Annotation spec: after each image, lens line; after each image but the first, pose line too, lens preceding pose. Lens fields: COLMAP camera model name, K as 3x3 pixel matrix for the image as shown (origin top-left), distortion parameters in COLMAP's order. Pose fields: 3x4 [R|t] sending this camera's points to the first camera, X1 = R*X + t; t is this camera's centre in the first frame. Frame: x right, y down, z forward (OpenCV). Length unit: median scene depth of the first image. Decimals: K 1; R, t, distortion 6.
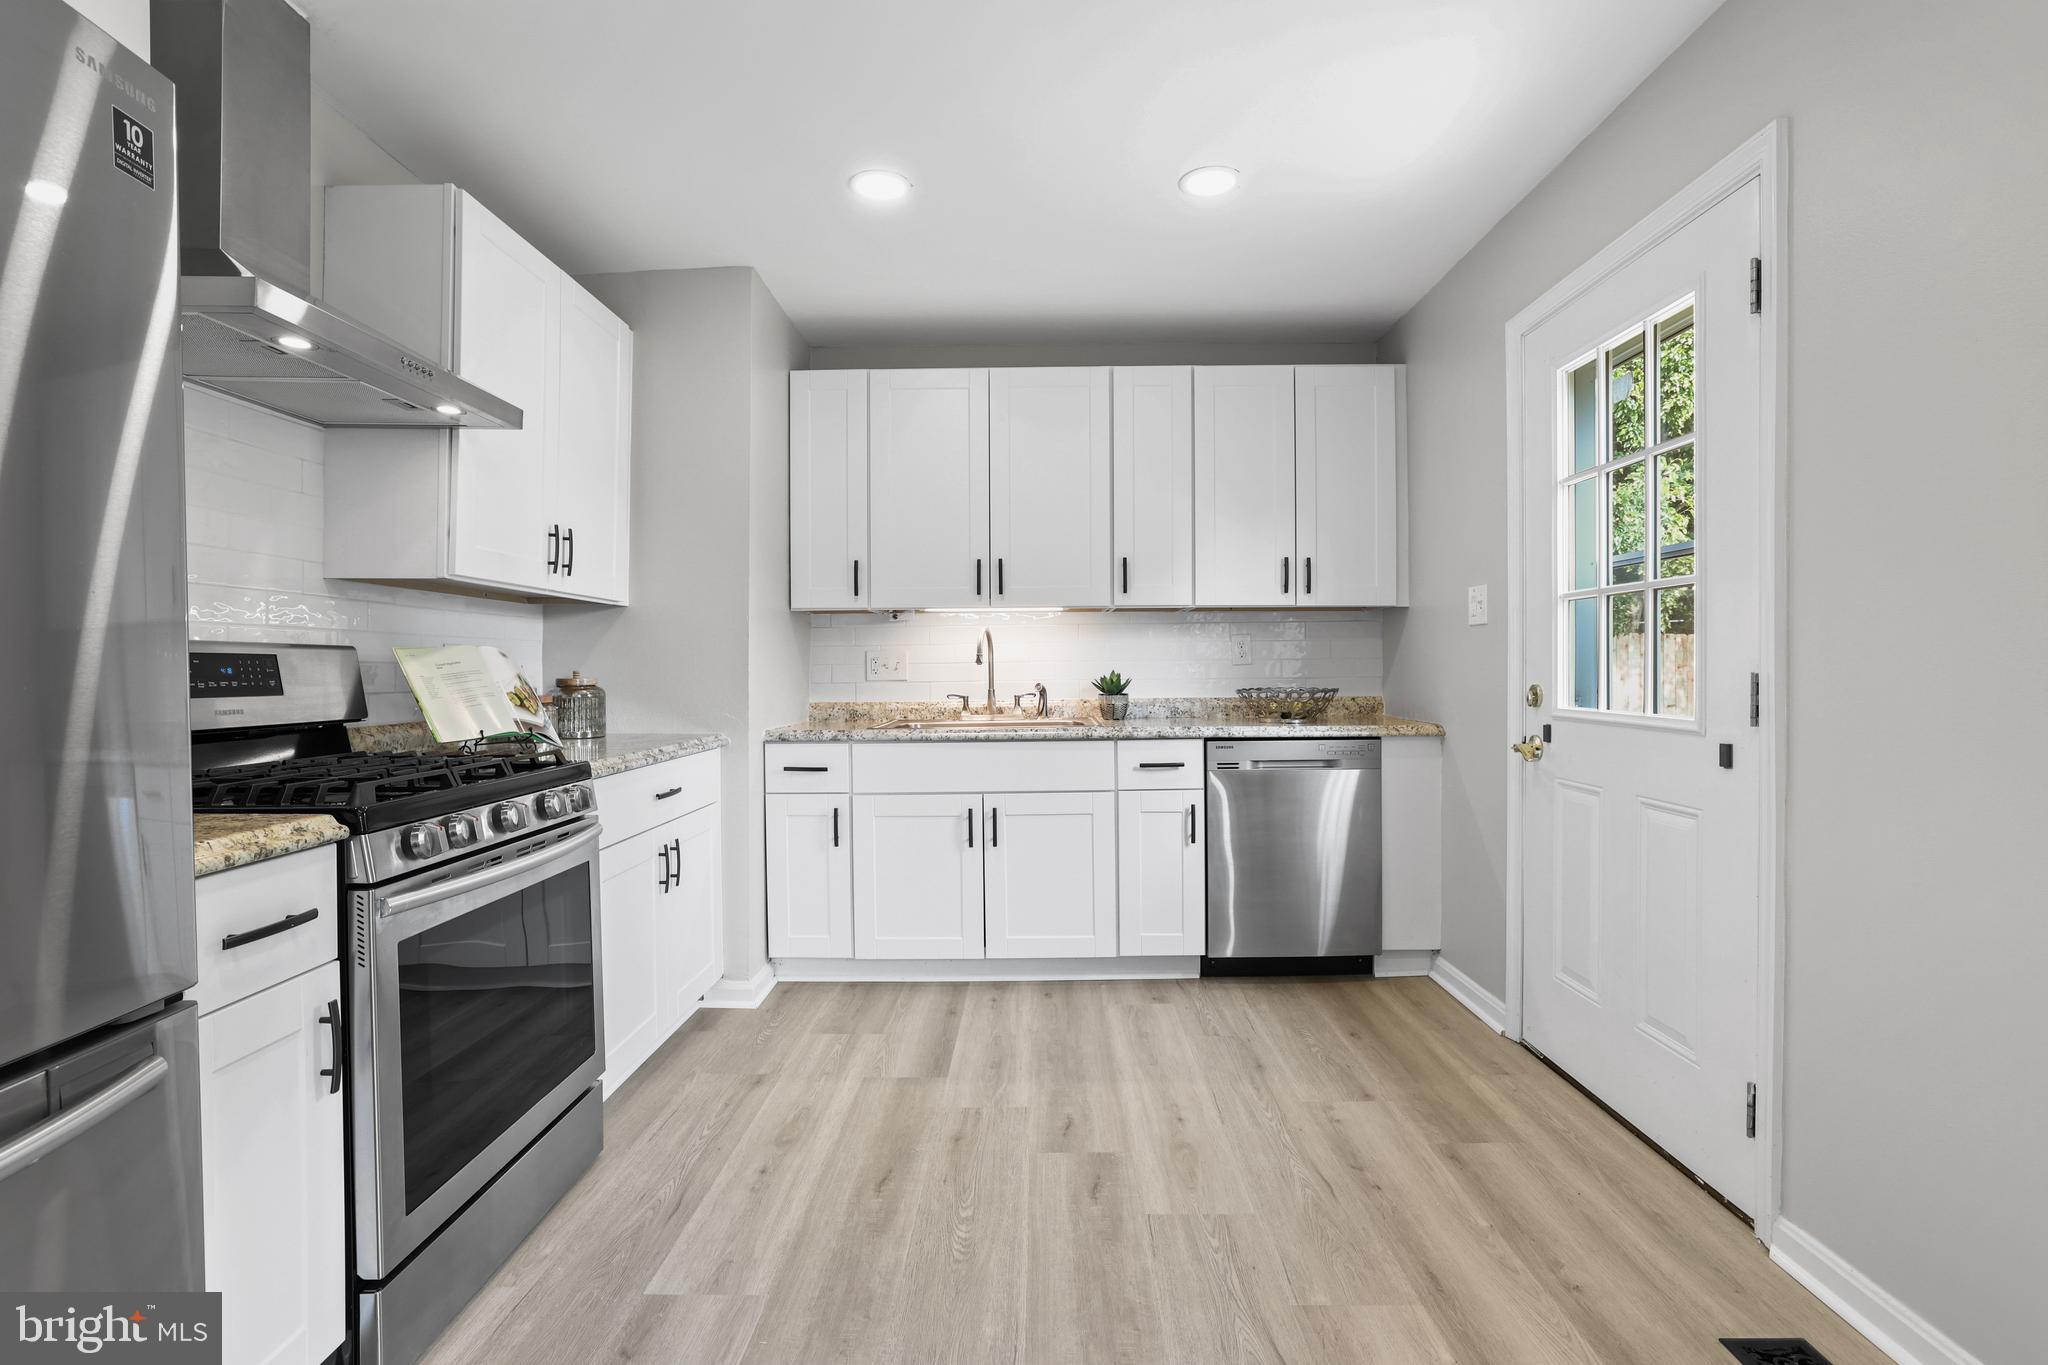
lens RADIAL K [[941.9, 0, 1019.2], [0, 941.9, 670.9], [0, 0, 1]] dist [-0.039009, 0.007684]
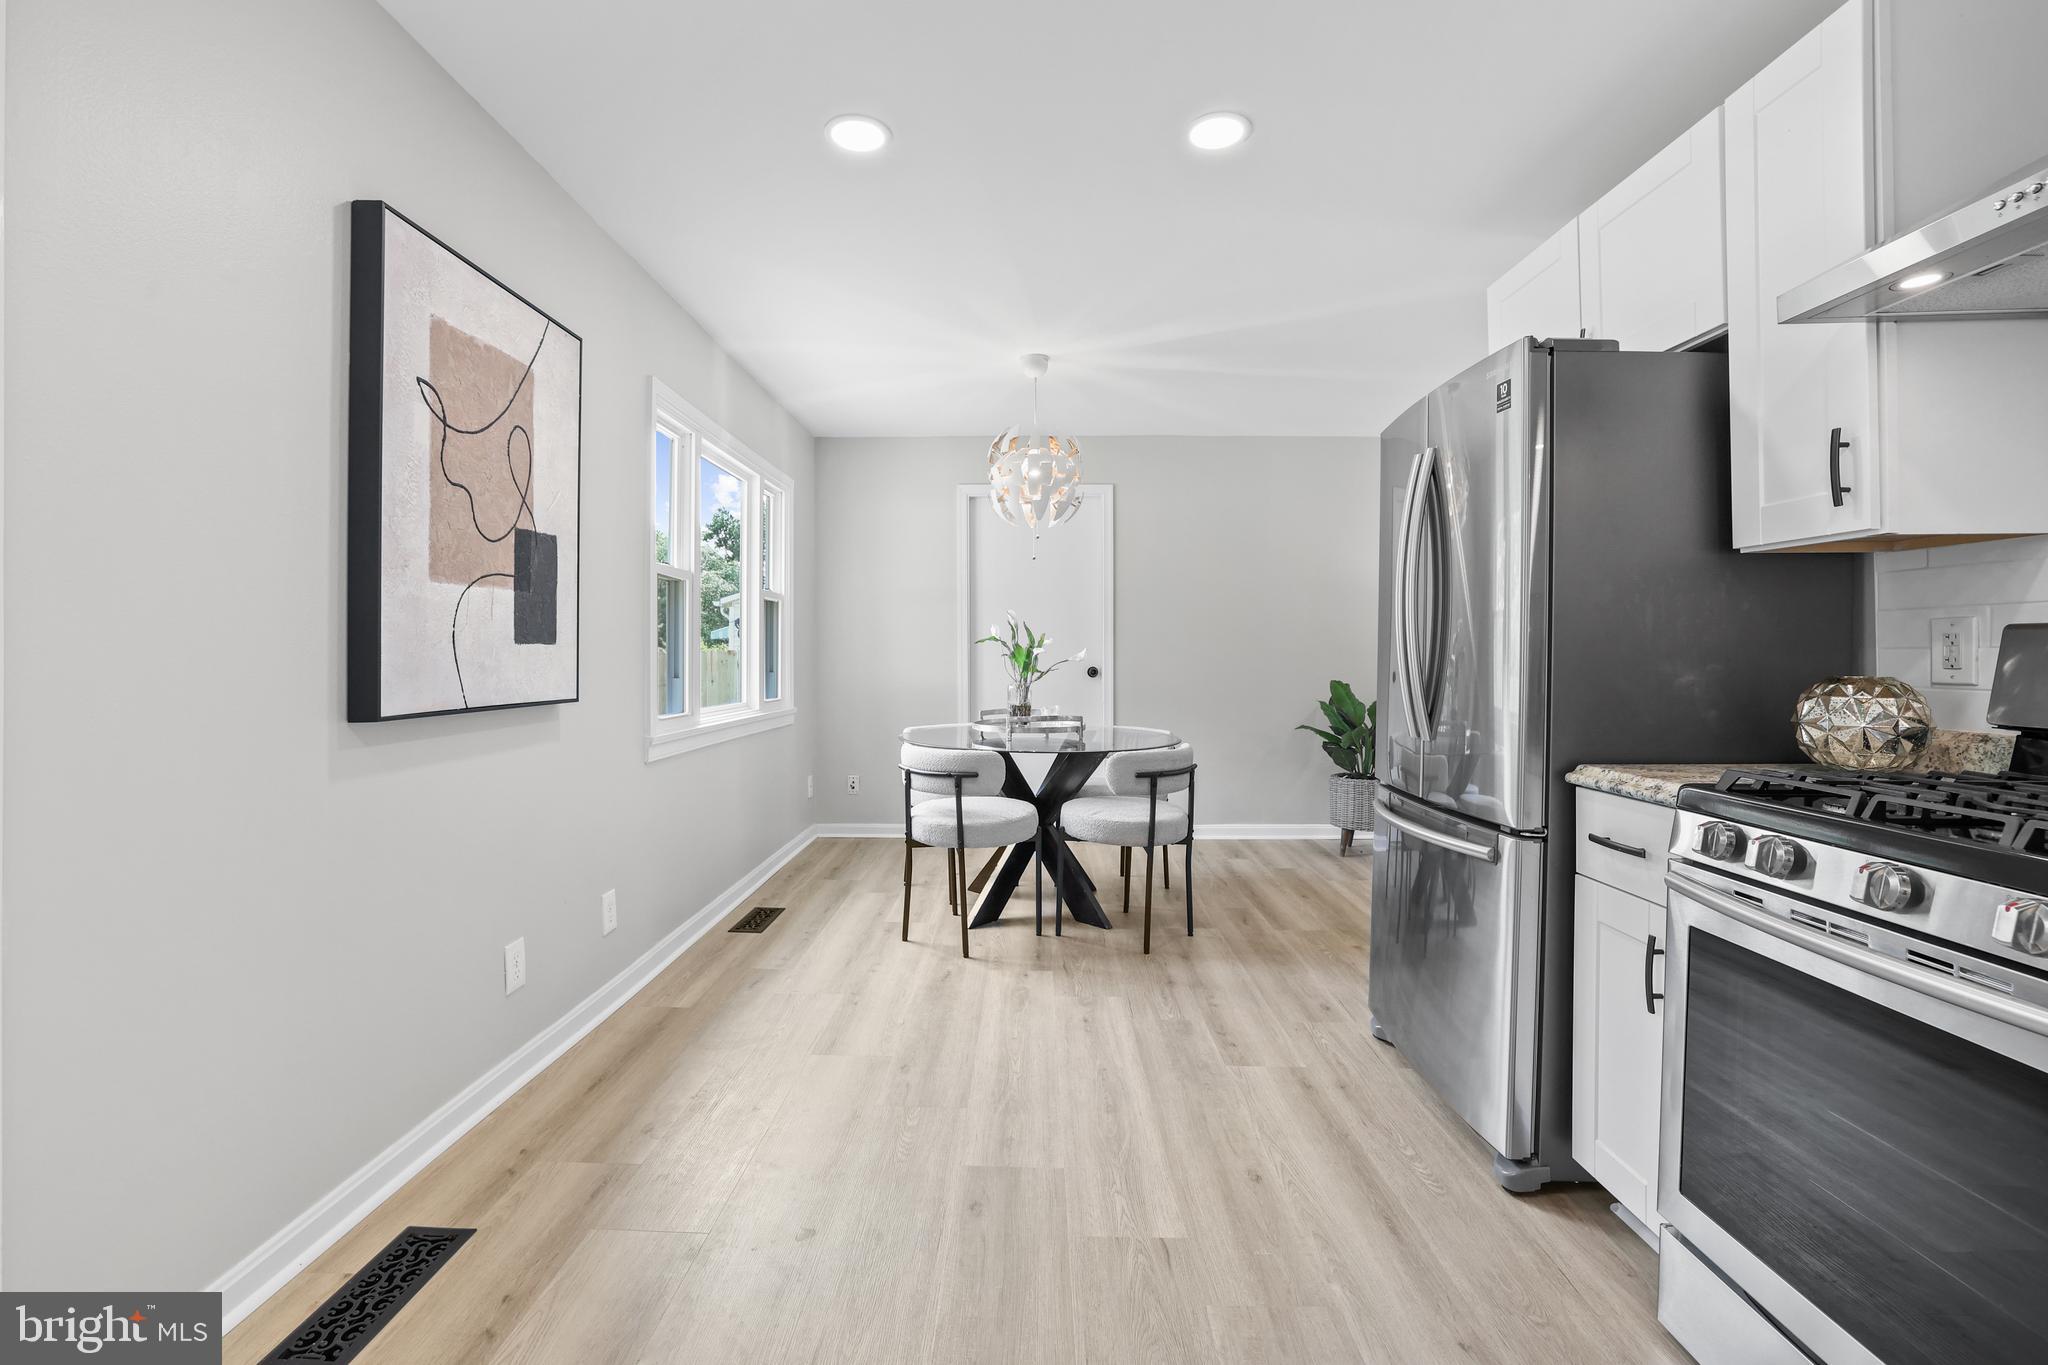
lens RADIAL K [[897.8, 0, 1014.2], [0, 897.8, 658.1], [0, 0, 1]] dist [-0.042435, 0.013842]
pose [[-0.999972, 0.001131, -0.007425, 0.038022], [0.001075, 0.999970, 0.007611, -0.004337], [0.007433, 0.007603, -0.999943, 0.933431]]
